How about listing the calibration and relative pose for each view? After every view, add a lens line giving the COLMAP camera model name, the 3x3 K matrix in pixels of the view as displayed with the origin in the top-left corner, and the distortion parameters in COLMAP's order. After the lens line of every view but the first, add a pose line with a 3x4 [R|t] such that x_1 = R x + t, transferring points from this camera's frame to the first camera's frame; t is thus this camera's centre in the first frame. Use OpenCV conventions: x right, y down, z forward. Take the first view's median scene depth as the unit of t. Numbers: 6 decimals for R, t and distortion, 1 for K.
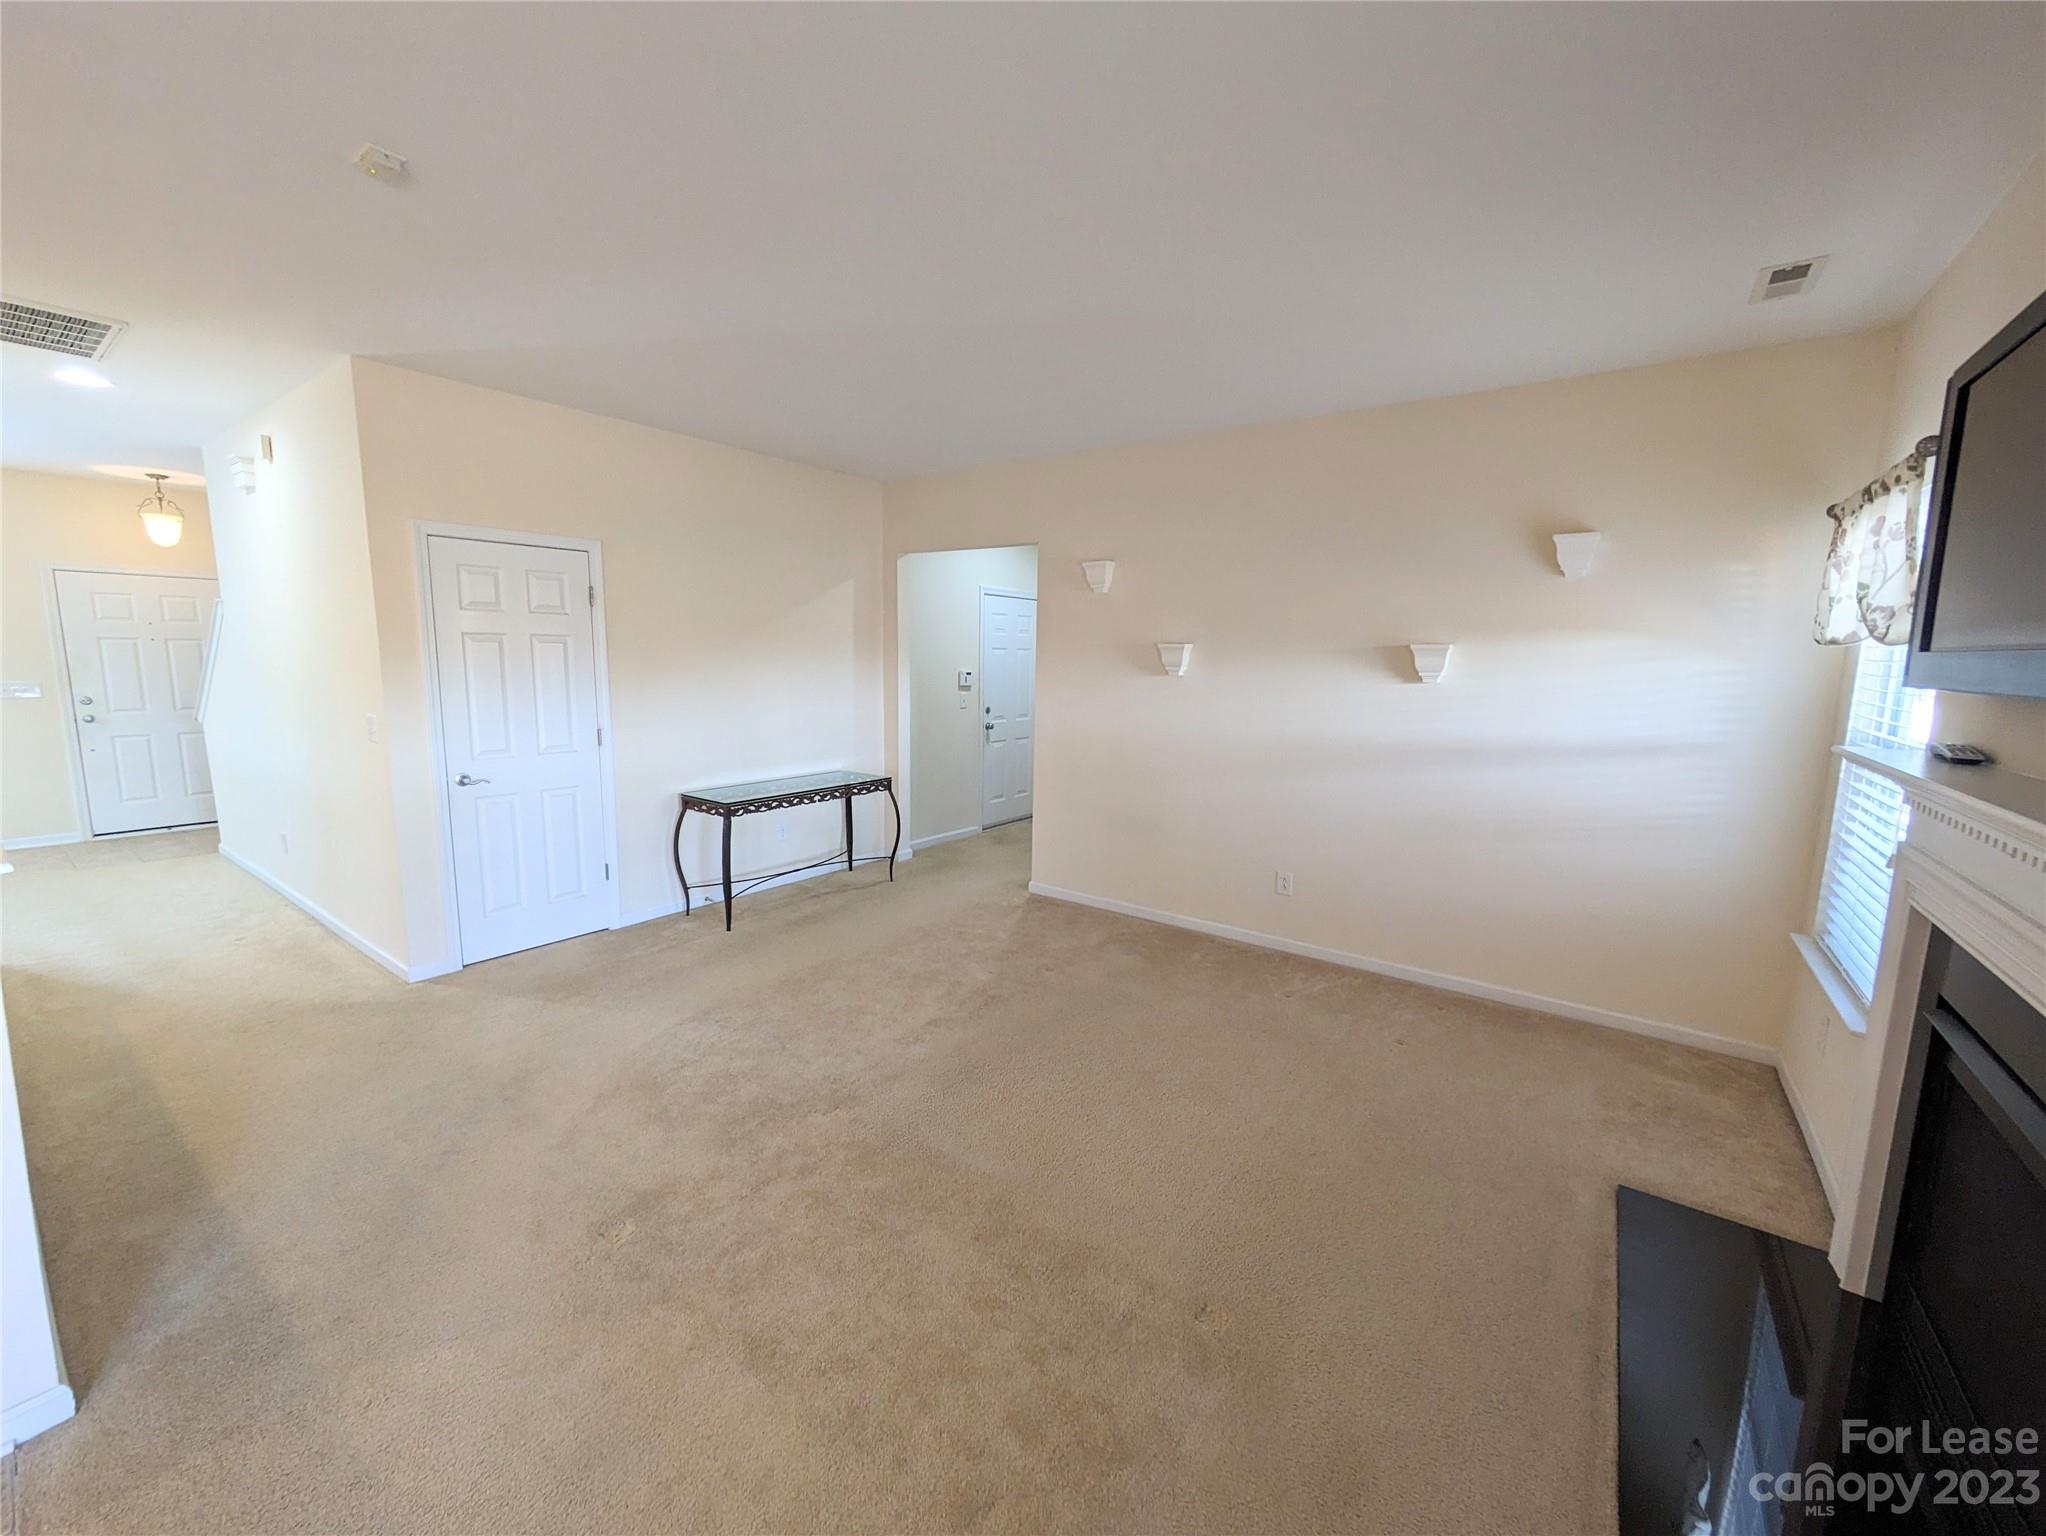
lens RADIAL K [[809.5, 0, 1022.8], [0, 809.5, 769.5], [0, 0, 1]] dist [0.002409, 0.000491]
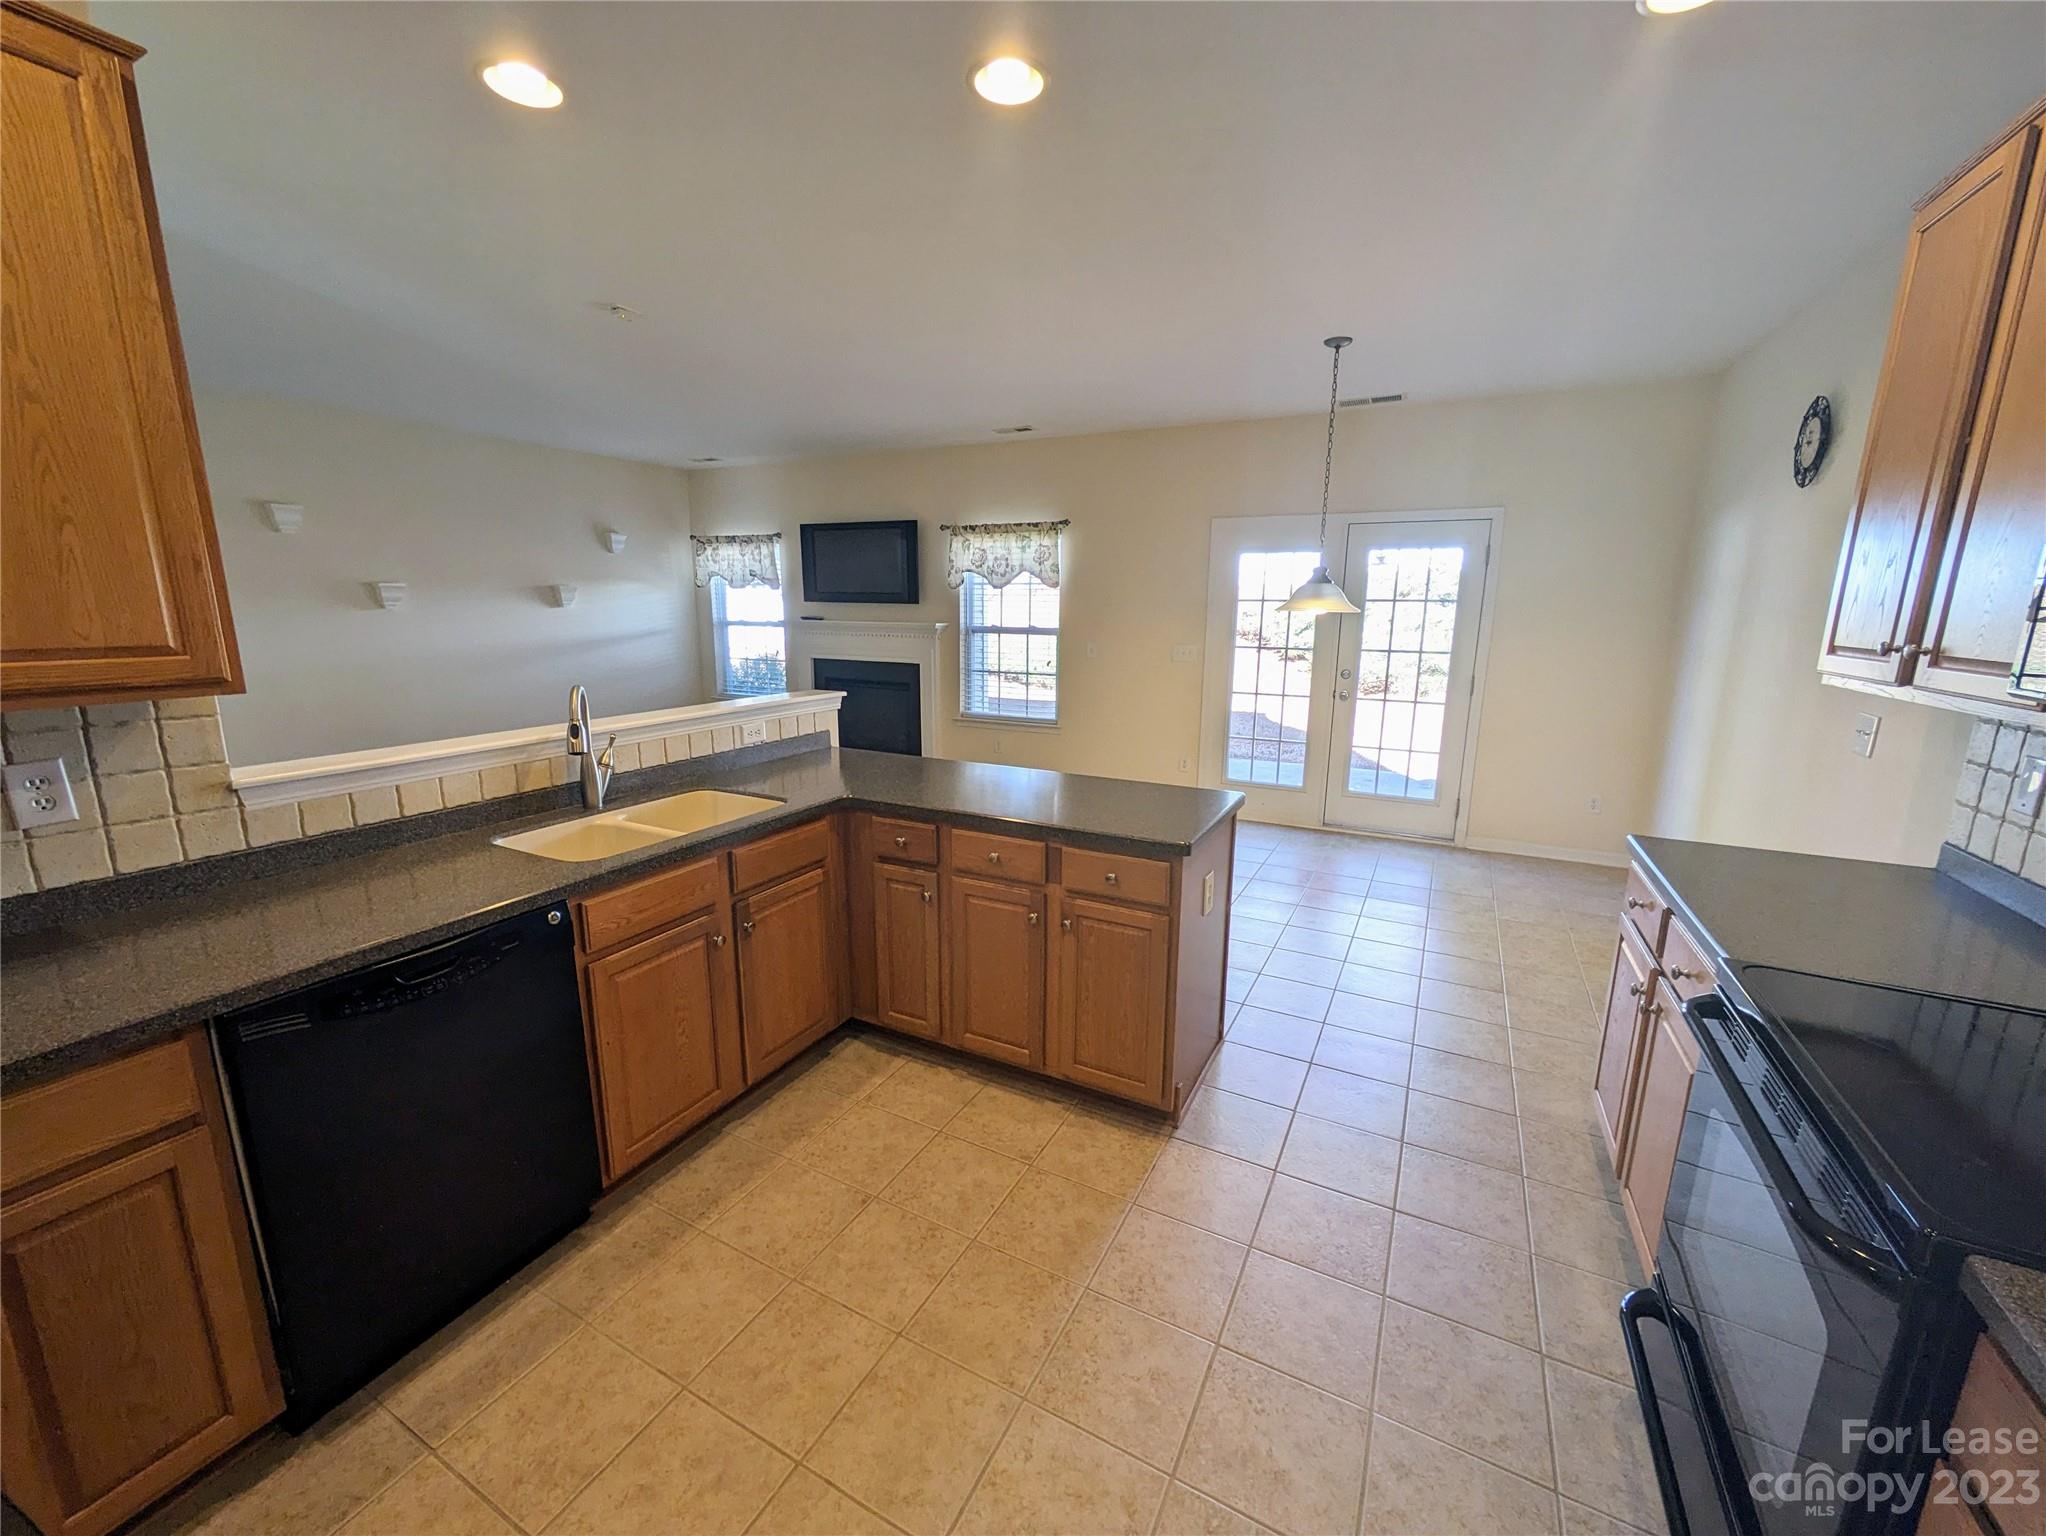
lens RADIAL K [[809.5, 0, 1015.0], [0, 809.5, 774.6], [0, 0, 1]] dist [0.002409, 0.000491]
pose [[-0.150309, -0.226859, 0.962259, -1.393651], [0.125261, 0.961103, 0.246153, -0.061098], [-0.980672, 0.157533, -0.116045, 0.254034]]
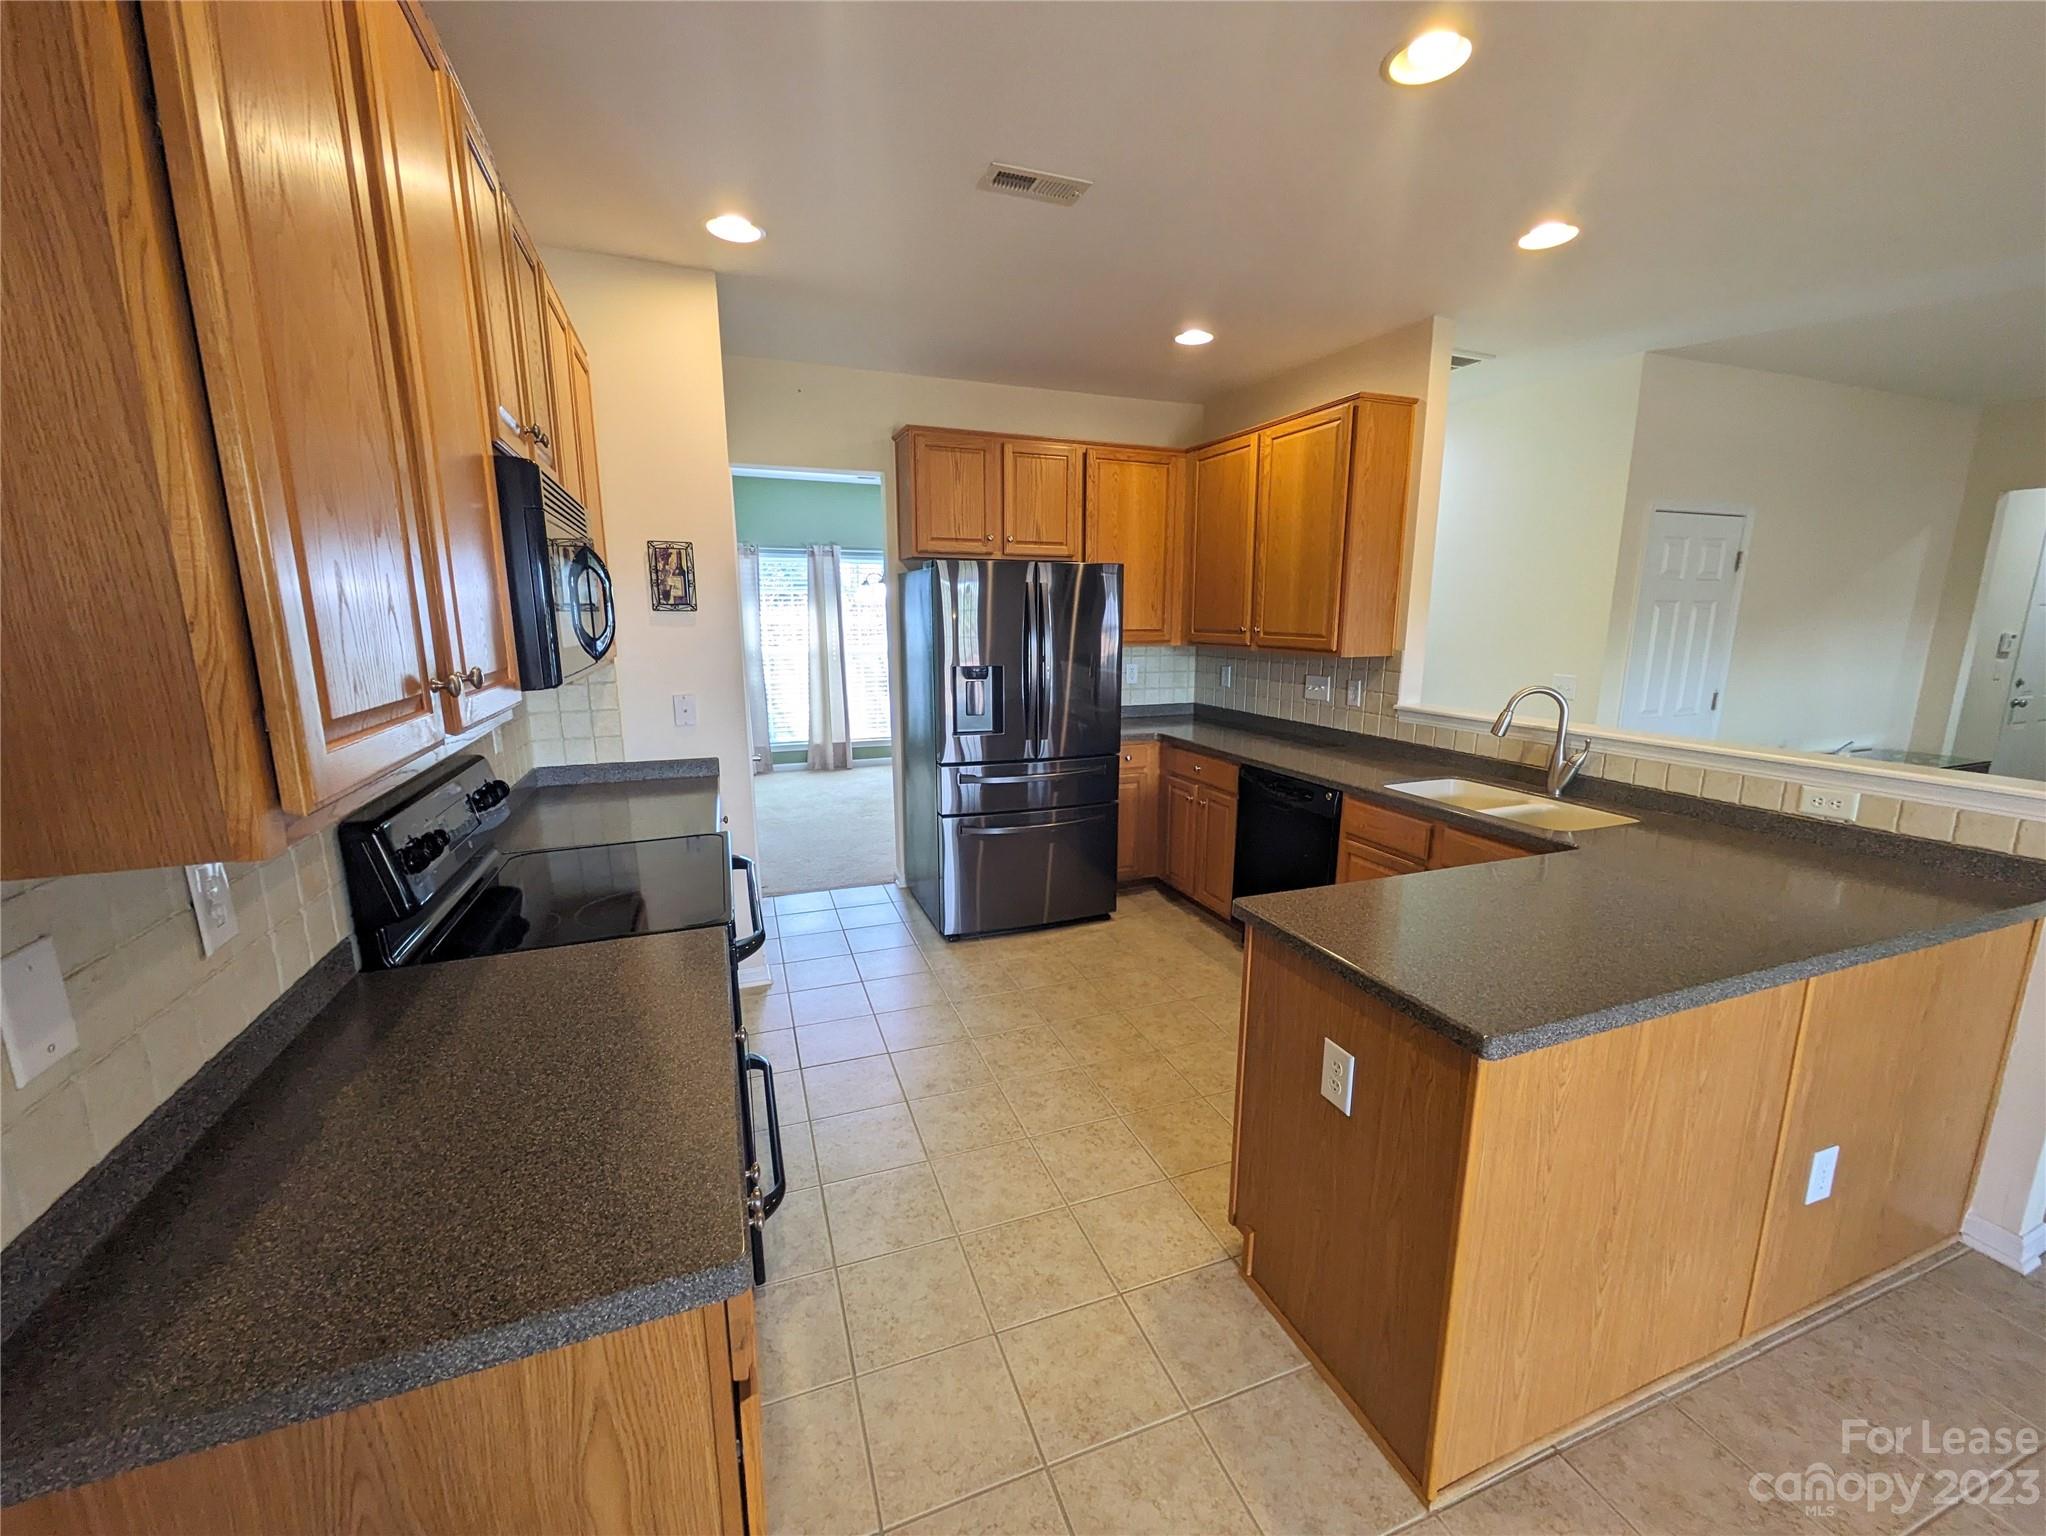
lens RADIAL K [[809.5, 0, 1026.8], [0, 809.5, 768.5], [0, 0, 1]] dist [0.002409, 0.000491]
pose [[0.842094, 0.087555, -0.532176, -0.772250], [-0.062058, 0.995911, 0.065652, 0.033693], [0.535748, -0.022260, 0.844084, -0.353768]]
